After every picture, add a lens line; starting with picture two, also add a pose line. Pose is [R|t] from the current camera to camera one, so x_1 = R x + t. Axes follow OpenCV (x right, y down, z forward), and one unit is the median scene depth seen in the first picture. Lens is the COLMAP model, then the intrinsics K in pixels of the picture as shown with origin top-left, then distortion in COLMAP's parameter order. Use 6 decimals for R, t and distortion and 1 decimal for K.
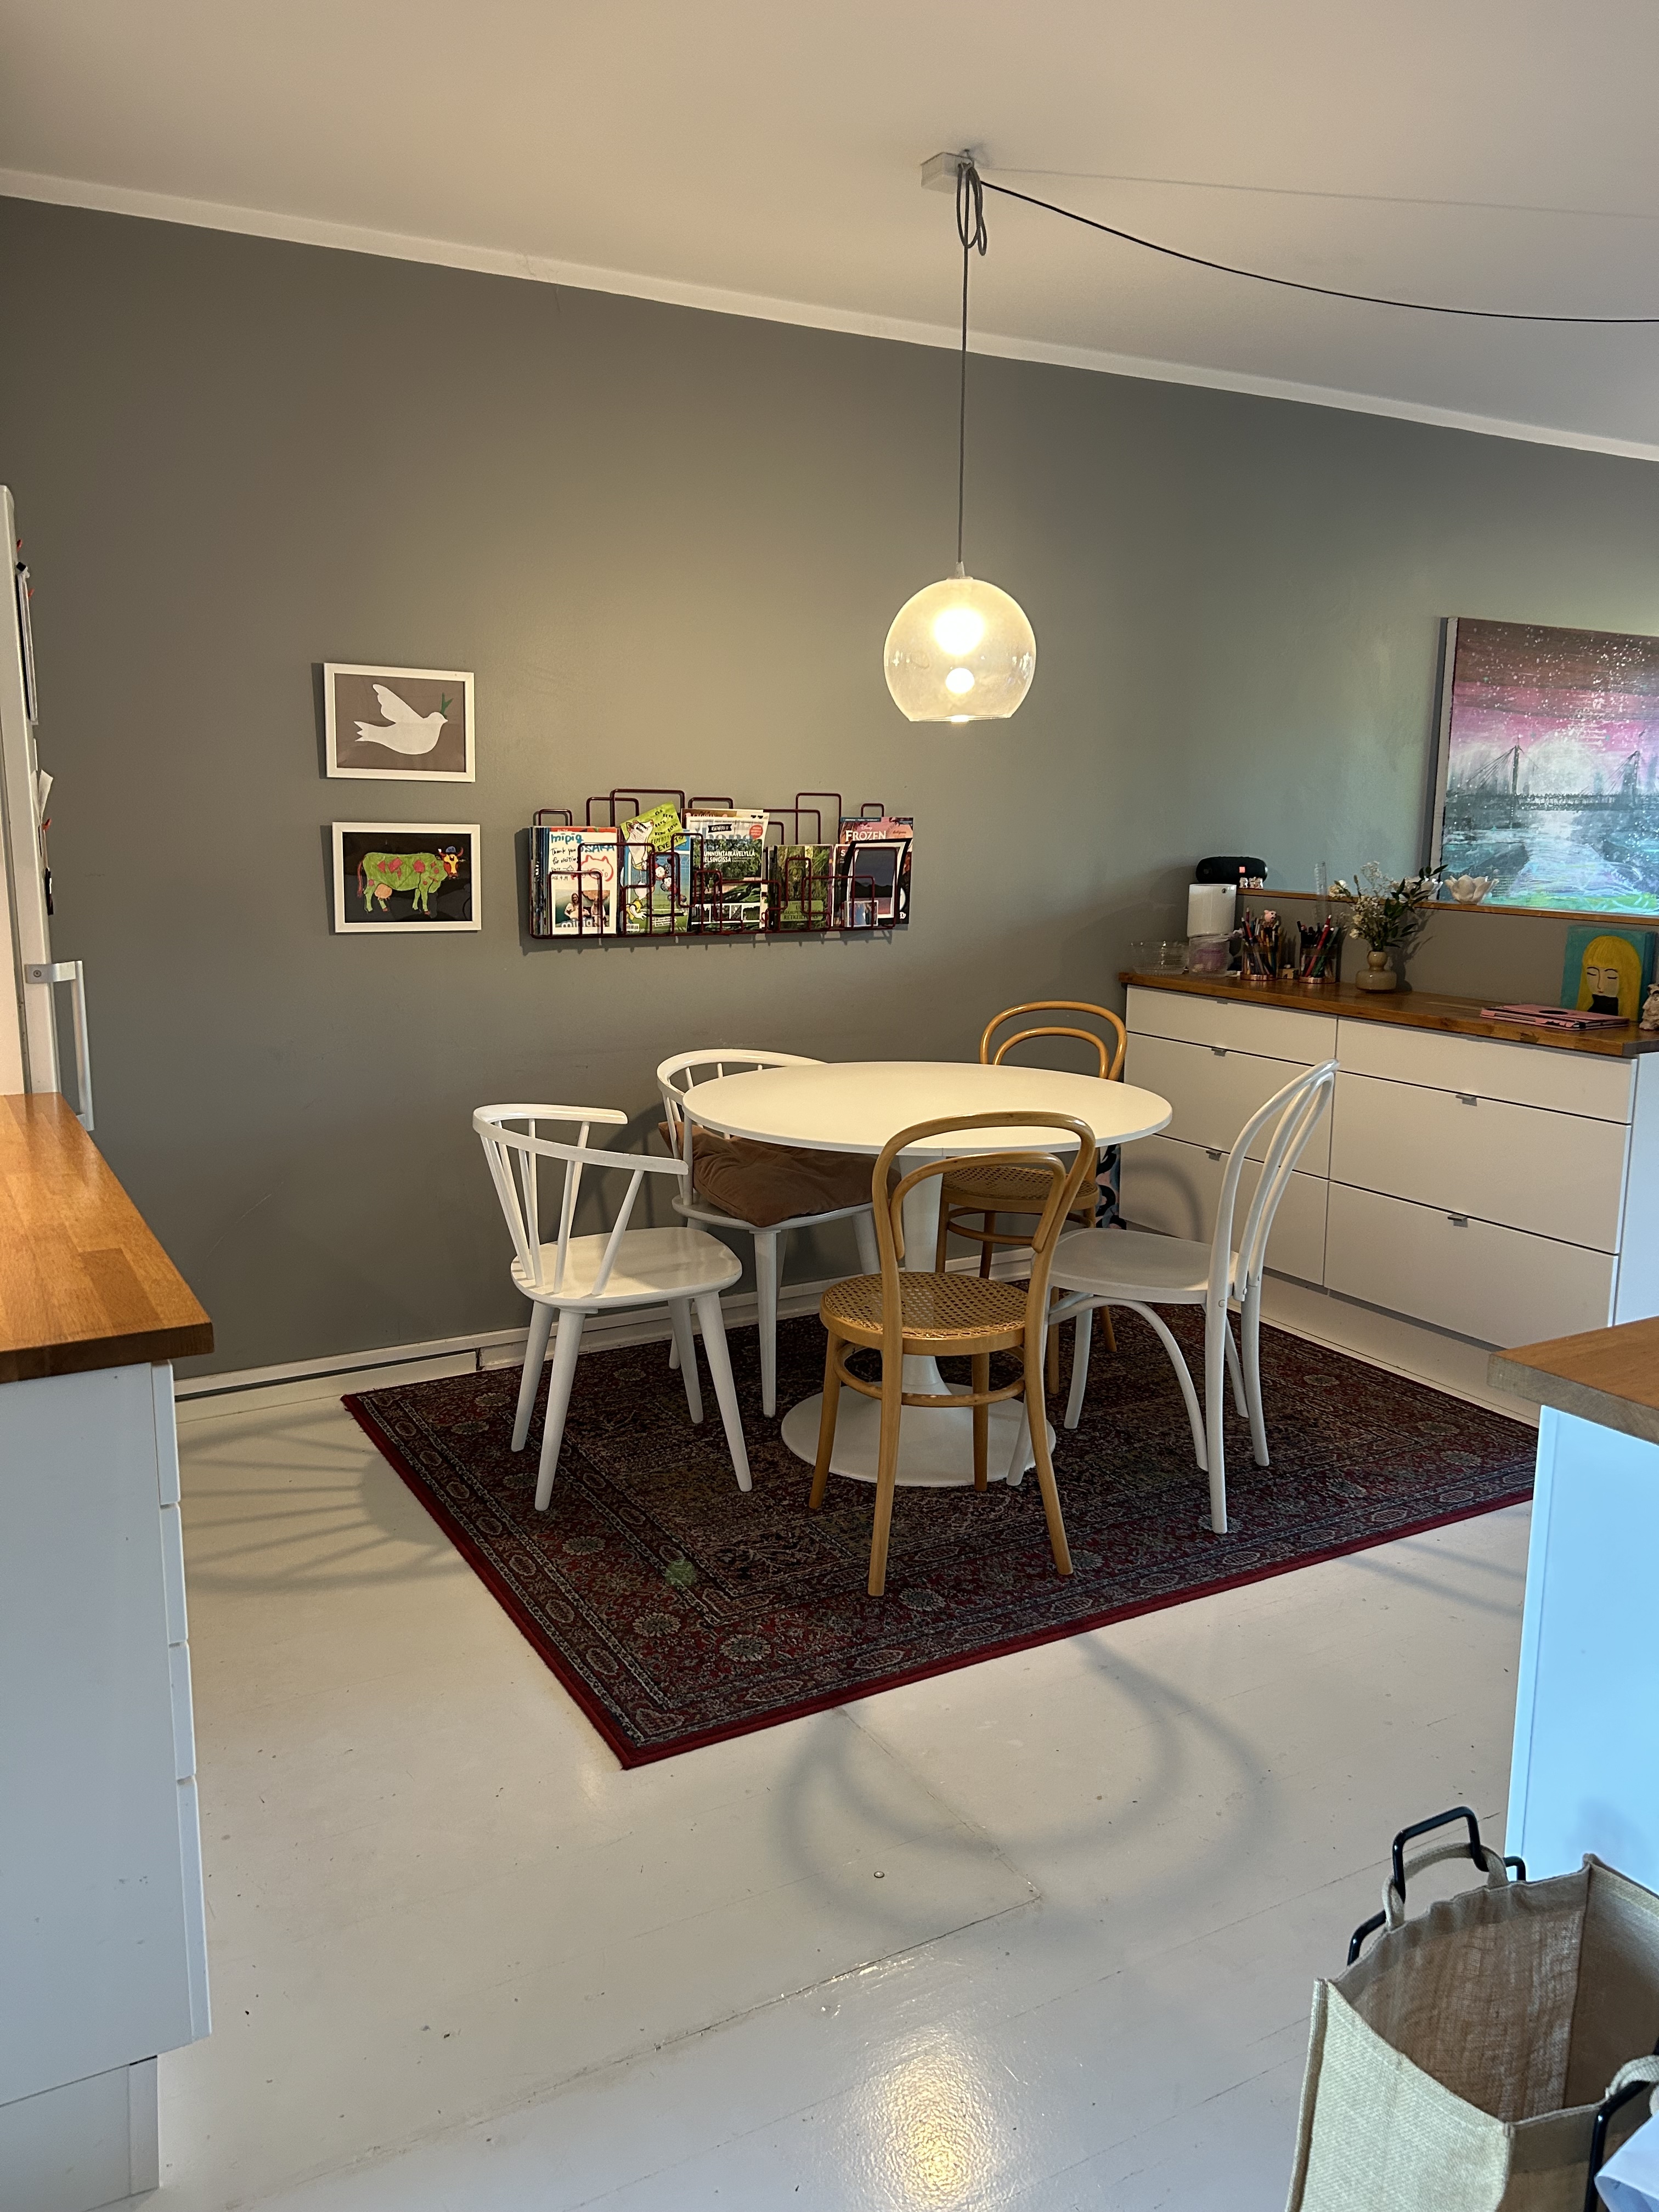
lens RADIAL K [[1692.7, 0, 813.0], [0, 1692.7, 1110.6], [0, 0, 1]] dist [0.045721, -0.035488]
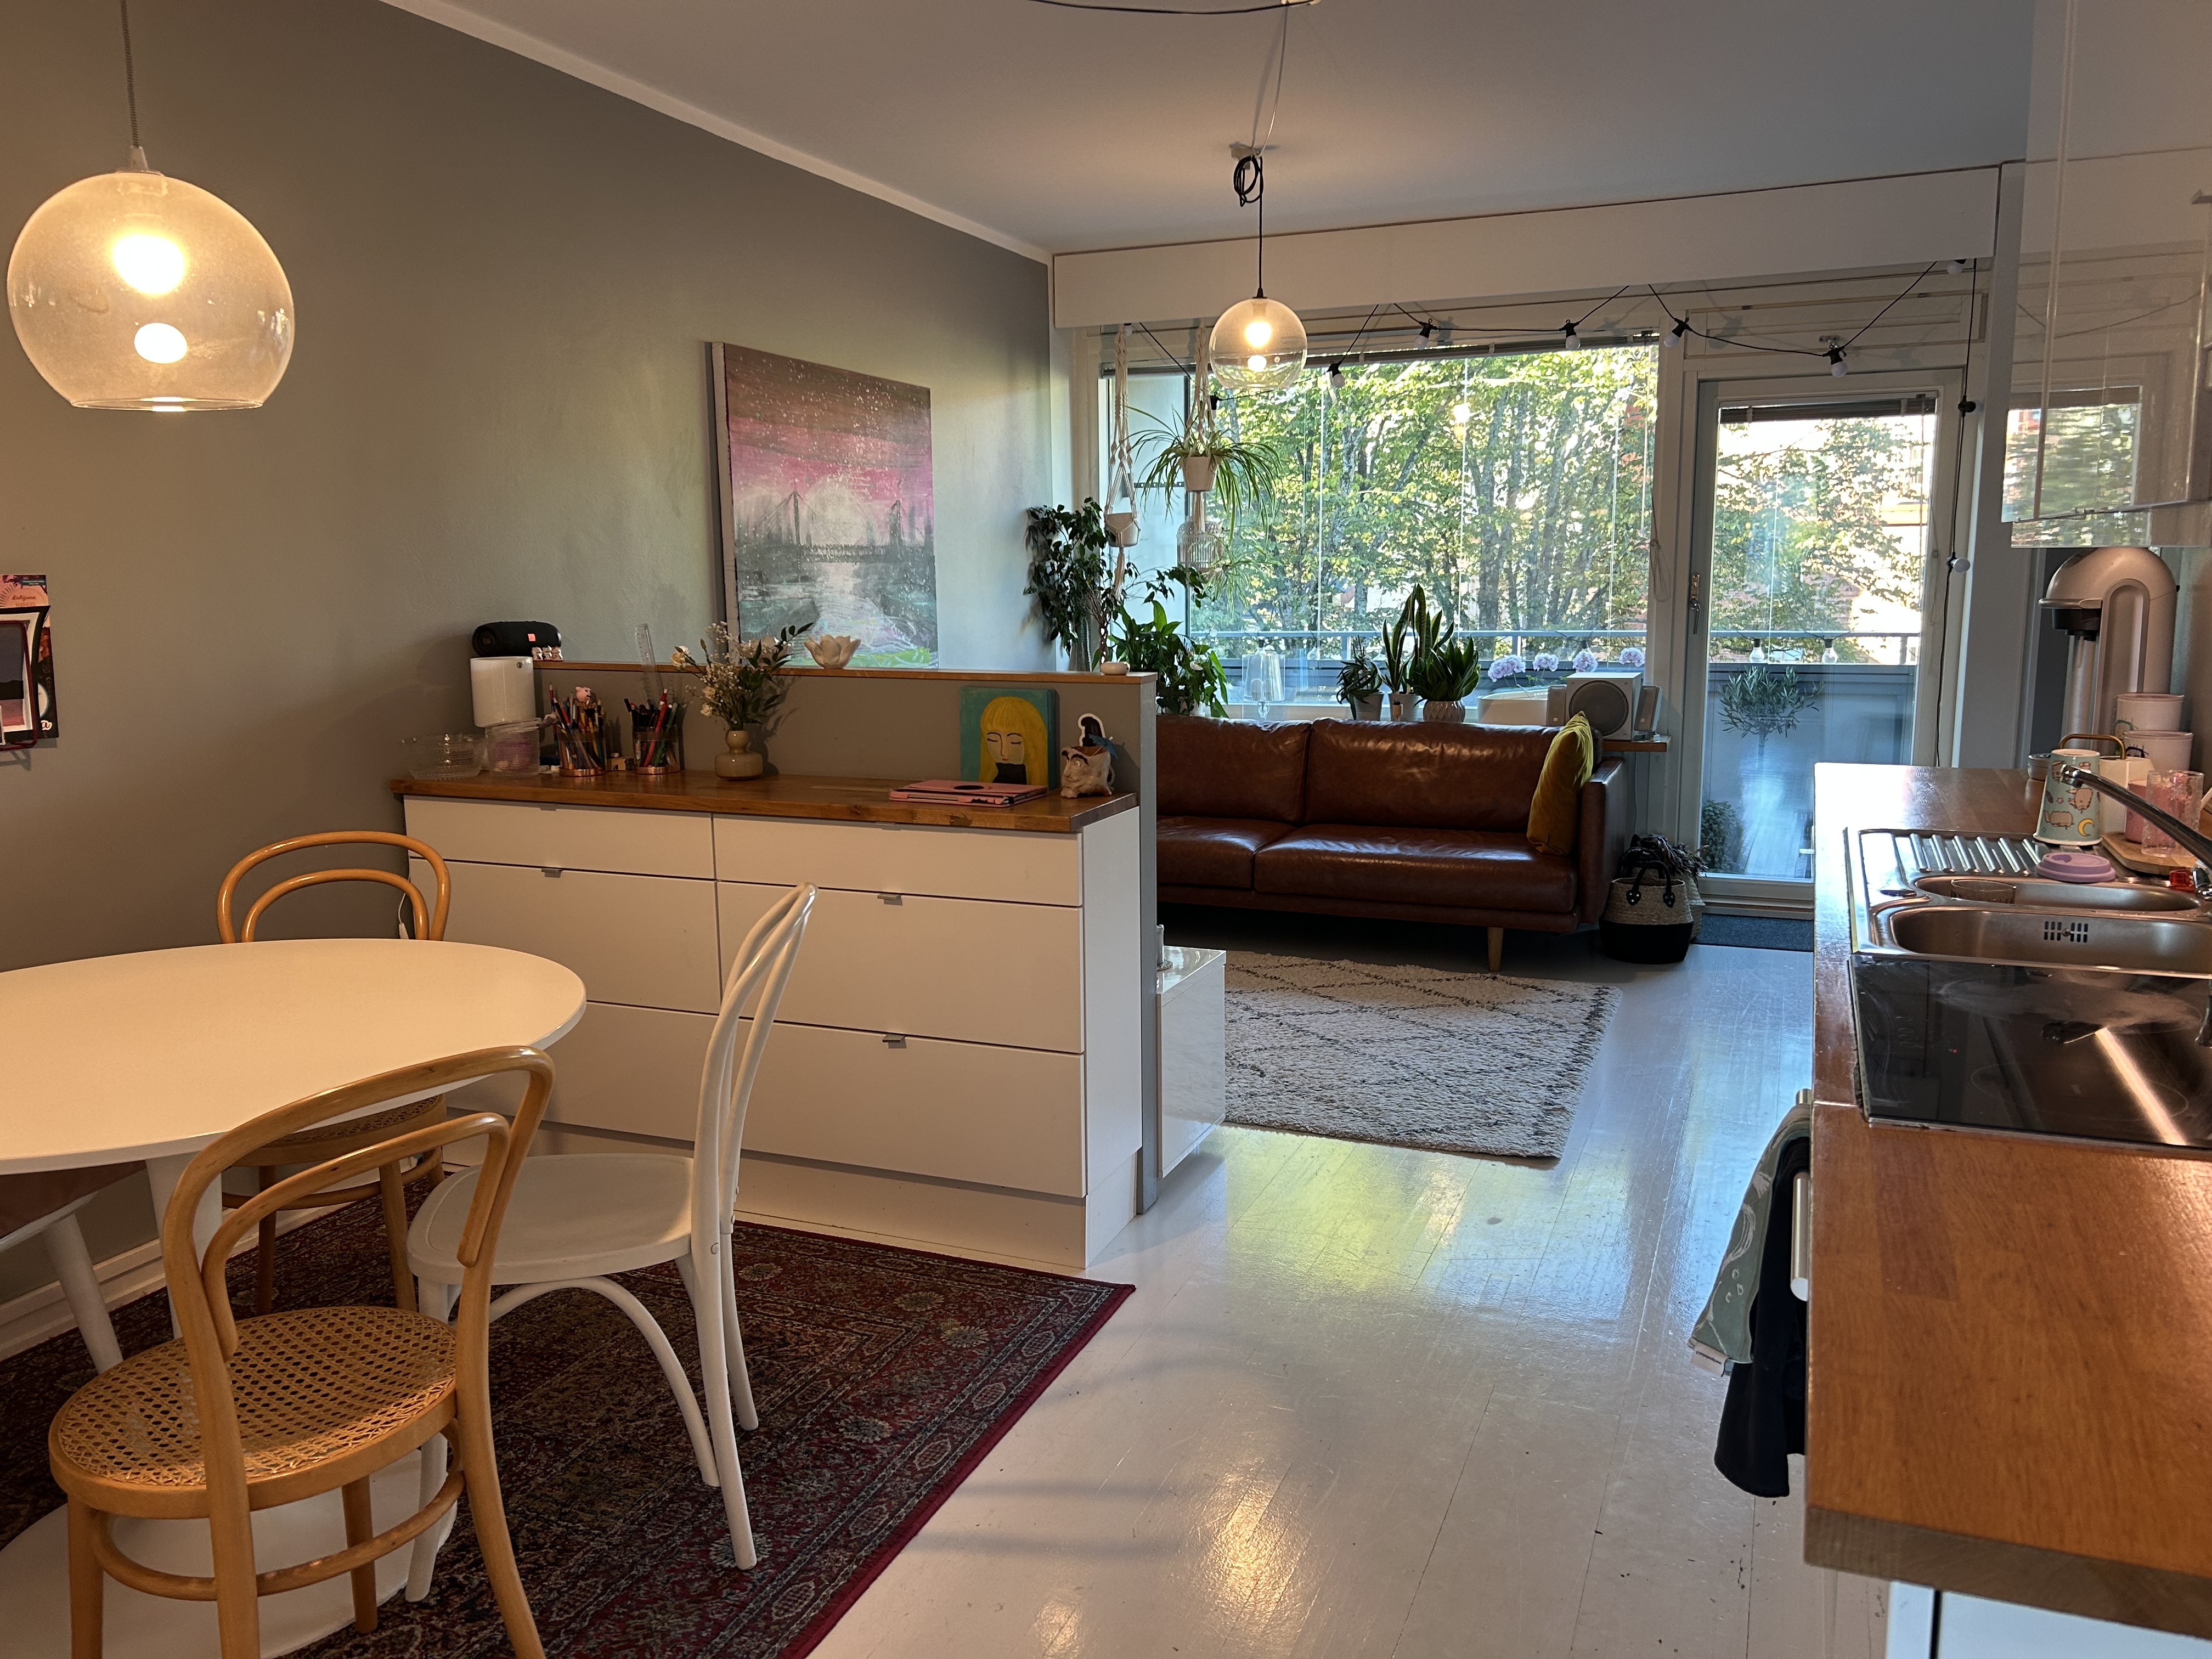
lens RADIAL K [[1692.7, 0, 1122.0], [0, 1692.7, 839.7], [0, 0, 1]] dist [0.045721, -0.035488]
pose [[0.785612, -0.112616, 0.608384, -0.027782], [0.124650, 0.991942, 0.022653, -0.036632], [-0.606033, 0.058039, 0.793320, 0.241544]]
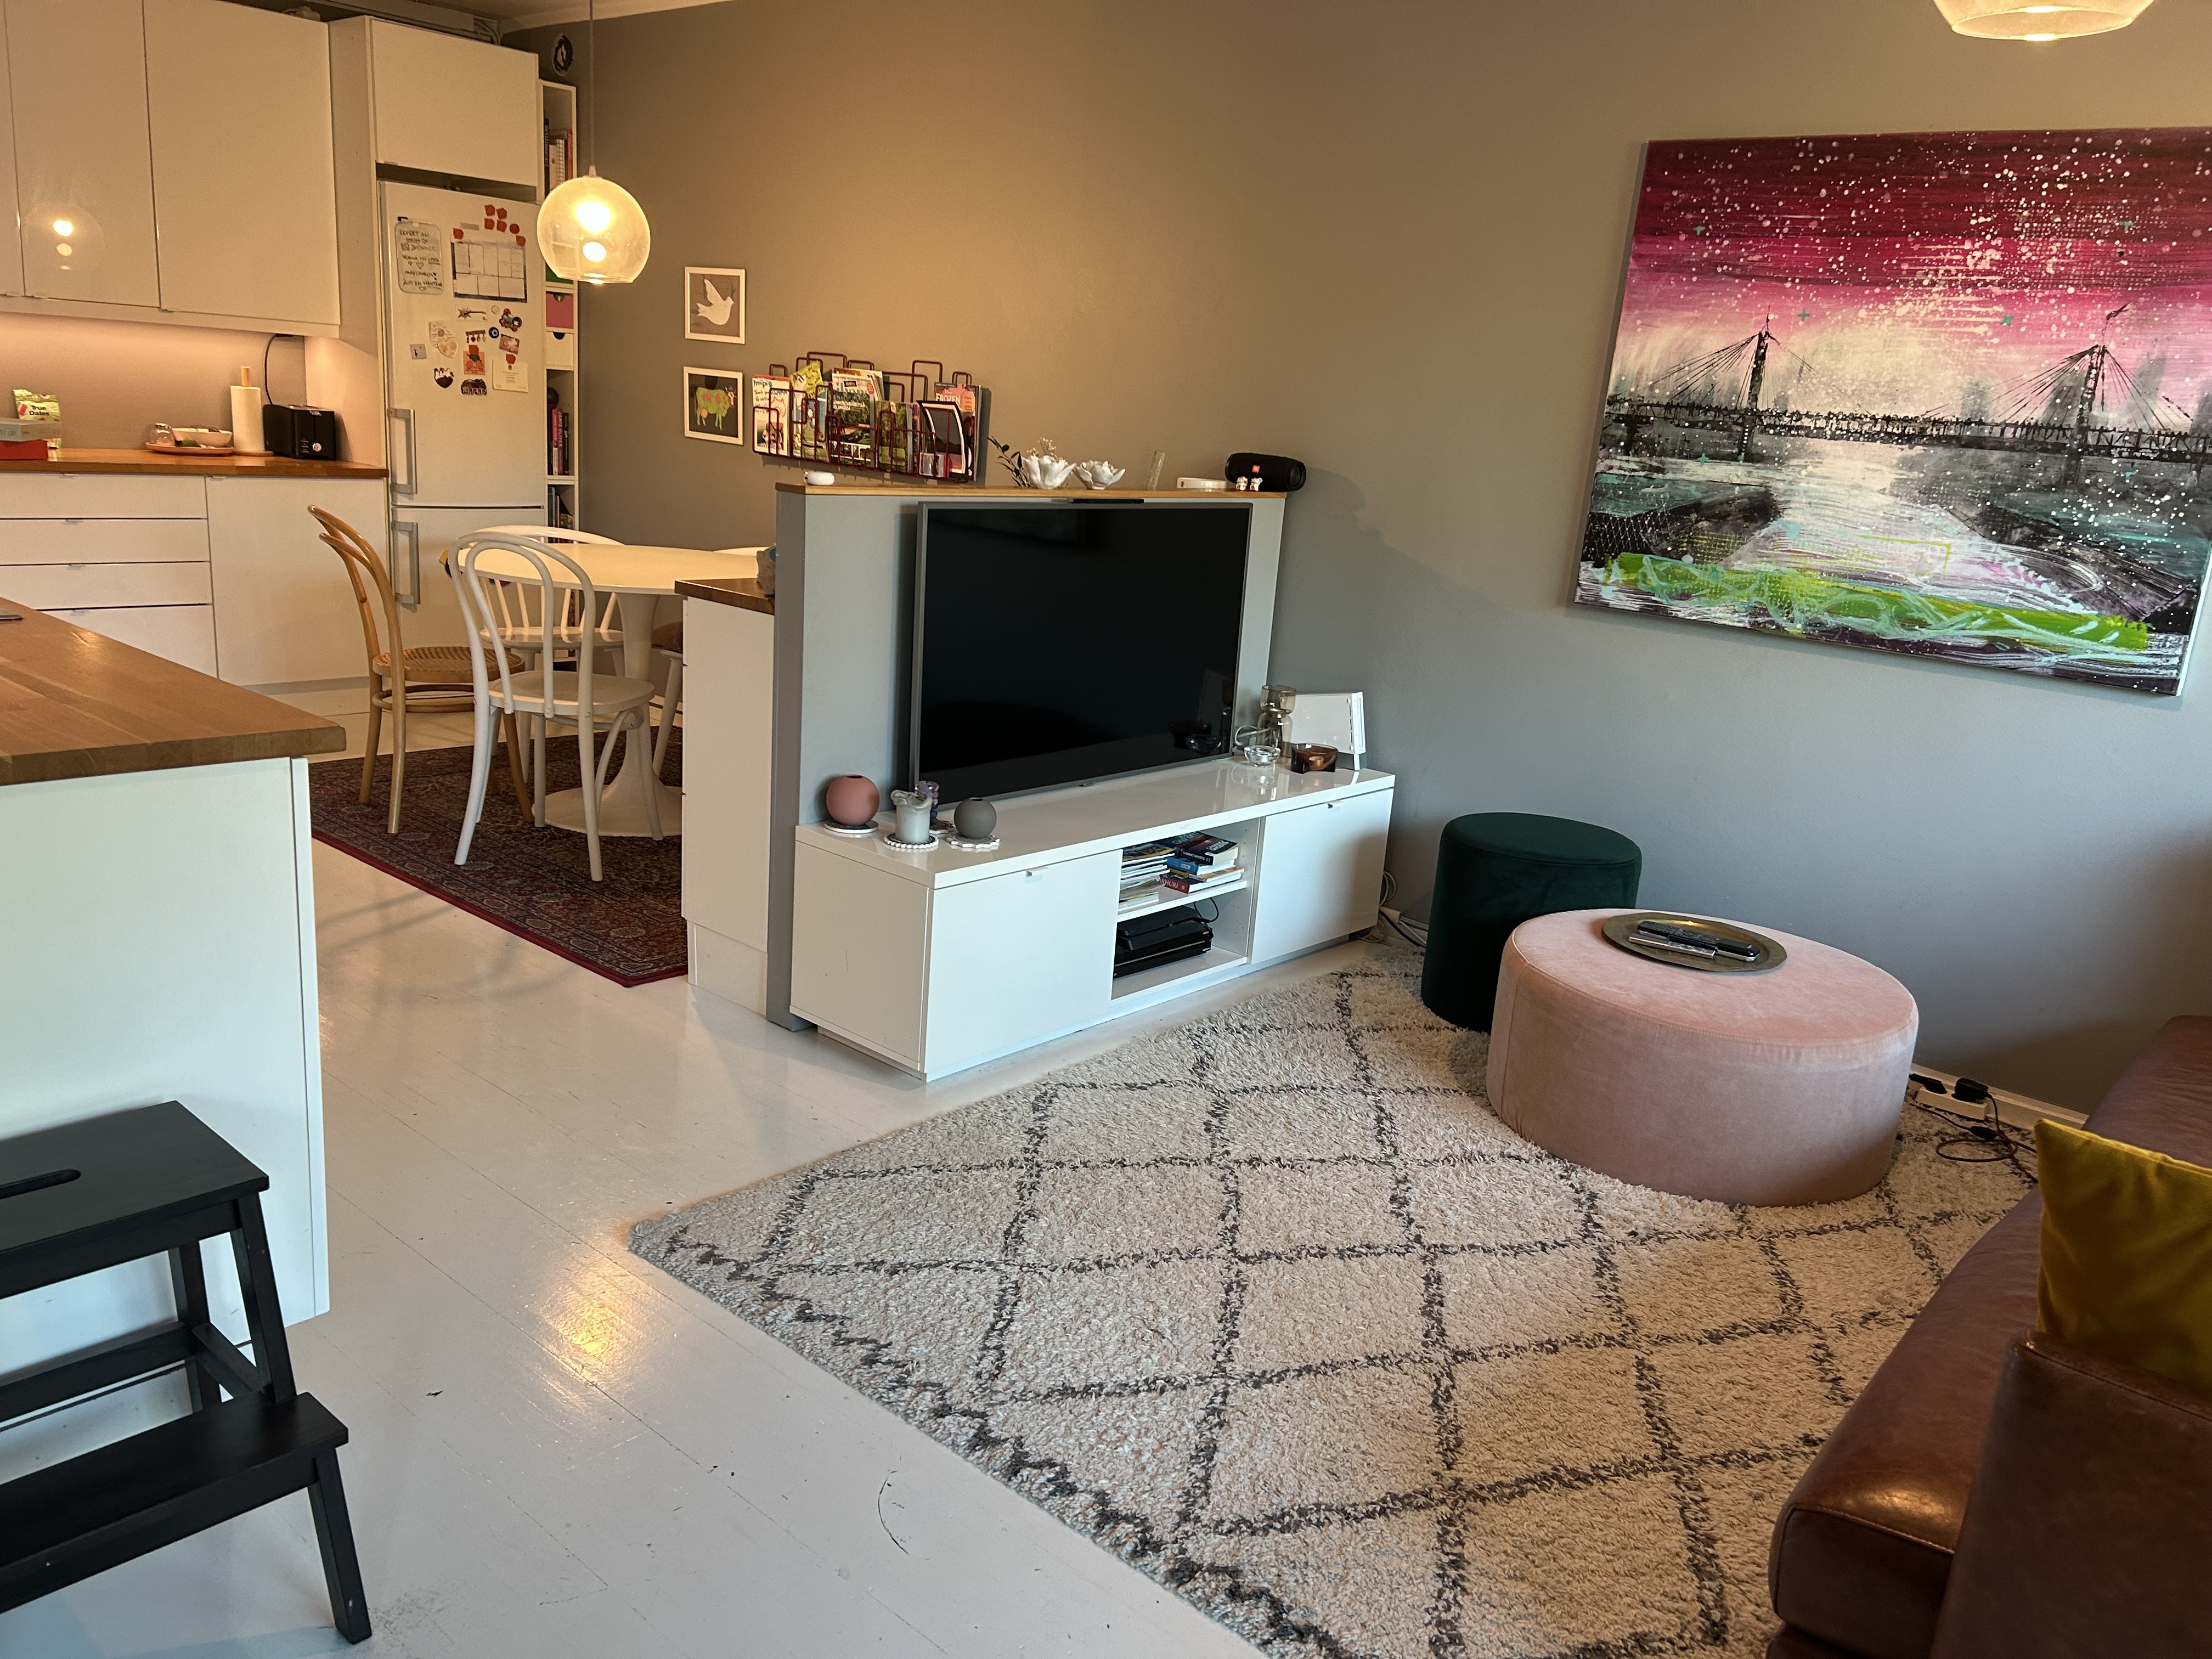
lens RADIAL K [[1692.7, 0, 1093.2], [0, 1692.7, 837.8], [0, 0, 1]] dist [0.045721, -0.035488]
pose [[0.310527, 0.255614, -0.915551, 1.245647], [-0.241335, 0.952807, 0.184162, -0.114817], [0.919418, 0.163768, 0.357561, 0.728612]]
